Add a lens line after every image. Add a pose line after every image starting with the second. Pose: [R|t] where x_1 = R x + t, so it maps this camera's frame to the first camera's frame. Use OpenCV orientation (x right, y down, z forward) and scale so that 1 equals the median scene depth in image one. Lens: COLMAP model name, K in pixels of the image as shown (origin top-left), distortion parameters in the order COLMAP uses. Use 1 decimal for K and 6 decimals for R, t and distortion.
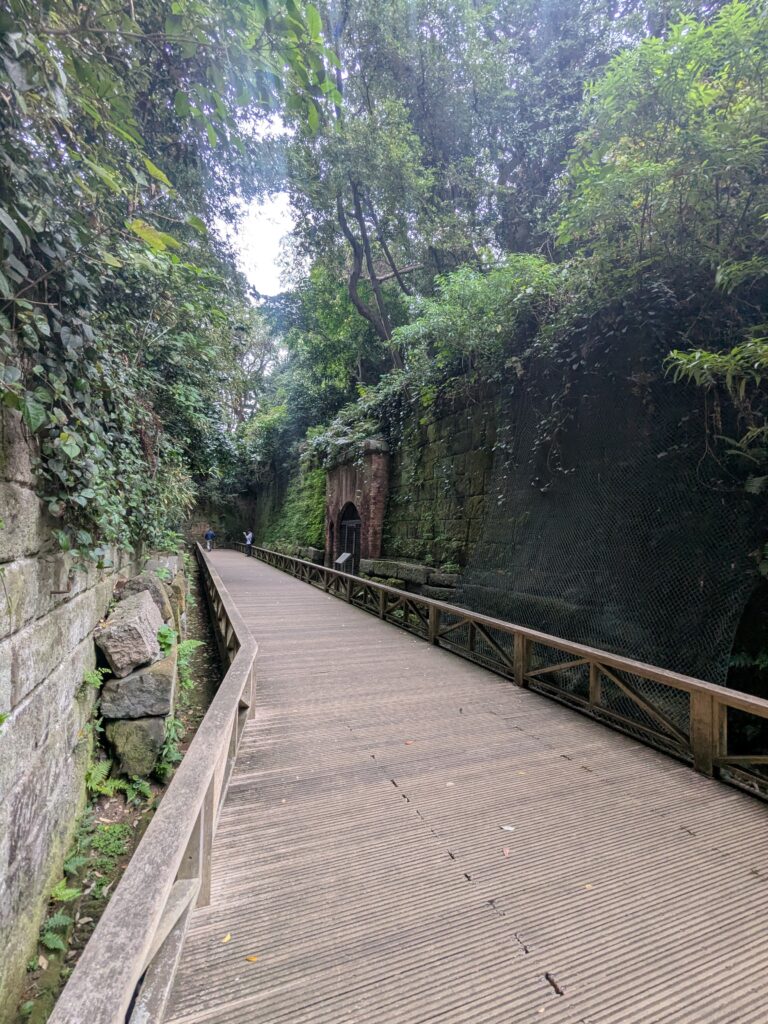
lens RADIAL K [[479.1, 0, 382.7], [0, 479.1, 513.0], [0, 0, 1]] dist [0.001048, 0.000394]
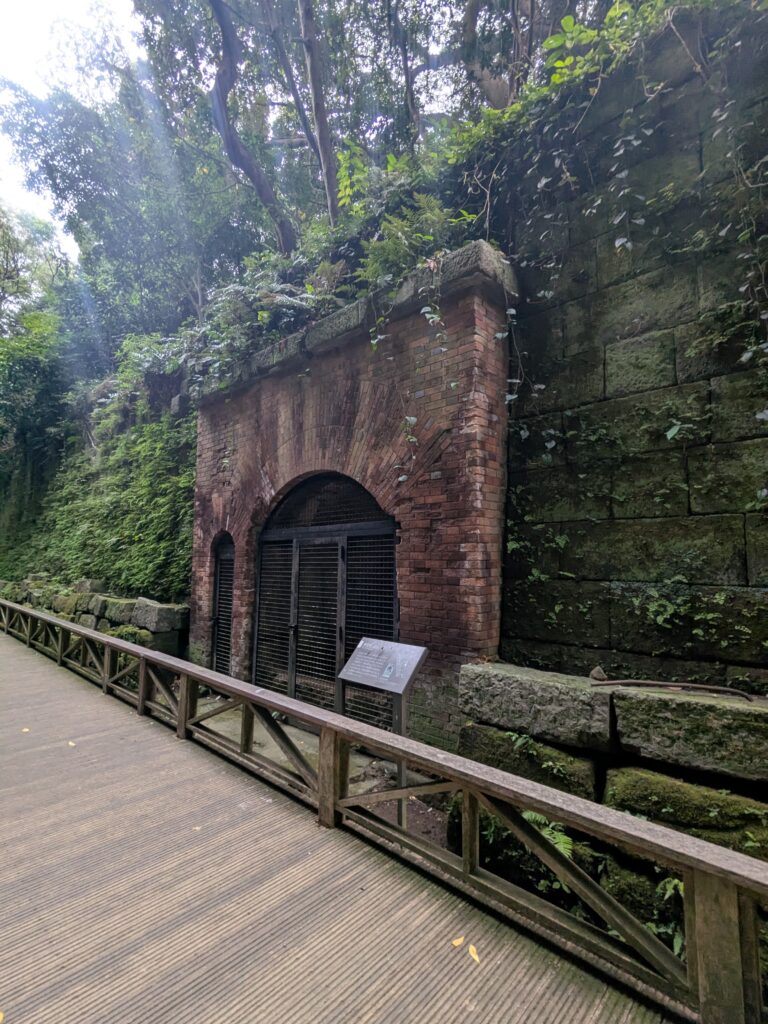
lens RADIAL K [[479.1, 0, 387.2], [0, 479.1, 511.7], [0, 0, 1]] dist [0.001048, 0.000394]
pose [[0.902772, 0.025114, 0.429386, -0.133772], [-0.004082, 0.998749, -0.049834, 0.017109], [-0.430100, 0.043236, 0.901745, 0.523459]]
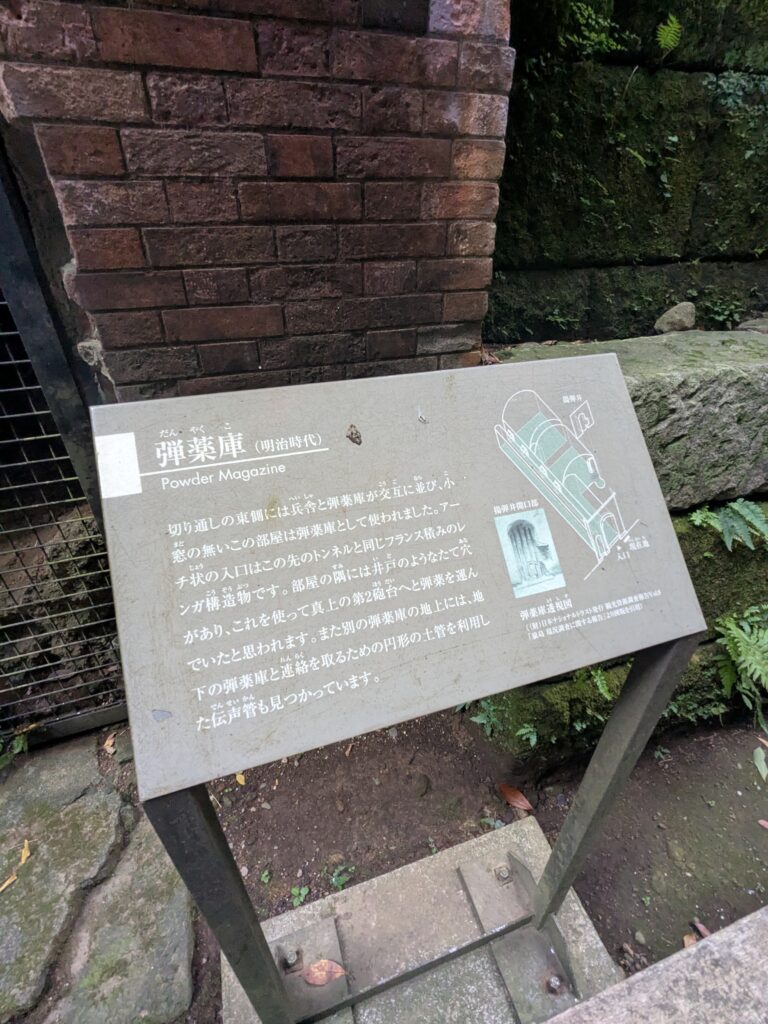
lens RADIAL K [[479.1, 0, 383.5], [0, 479.1, 514.1], [0, 0, 1]] dist [0.001048, 0.000394]
pose [[0.048986, -0.561874, 0.825771, -0.077787], [-0.037568, 0.825142, 0.563674, 0.049953], [-0.998093, -0.058635, 0.019312, 0.696581]]
